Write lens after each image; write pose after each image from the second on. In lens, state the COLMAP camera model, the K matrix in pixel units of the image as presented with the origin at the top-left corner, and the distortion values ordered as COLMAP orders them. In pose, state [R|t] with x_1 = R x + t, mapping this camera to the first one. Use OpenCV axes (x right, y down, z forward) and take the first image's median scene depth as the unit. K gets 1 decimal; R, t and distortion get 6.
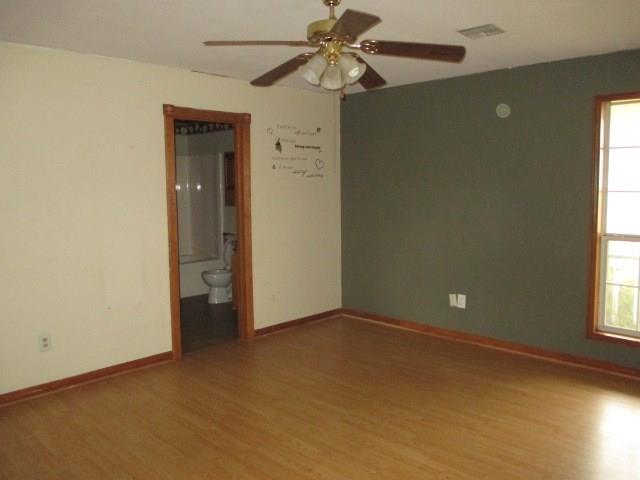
lens RADIAL K [[535.6, 0, 319.9], [0, 535.6, 238.4], [0, 0, 1]] dist [0.011021, 0.002307]
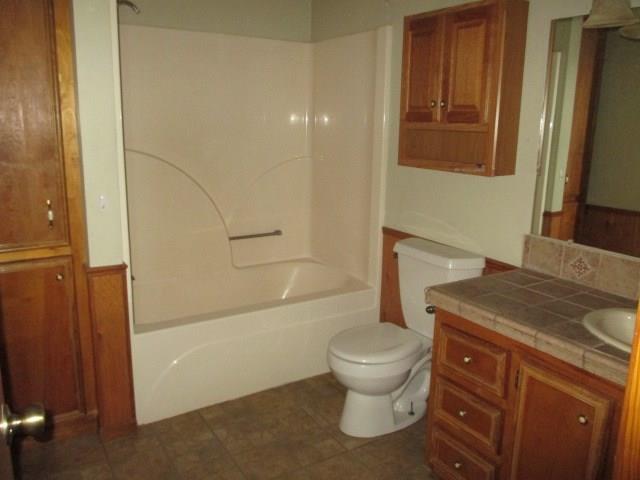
lens RADIAL K [[535.6, 0, 320.3], [0, 535.6, 239.3], [0, 0, 1]] dist [0.011021, 0.002307]
pose [[0.975576, 0.067300, -0.209097, -0.138661], [-0.044689, 0.992810, 0.111044, -0.044039], [0.215067, -0.098988, 0.971570, 0.576242]]
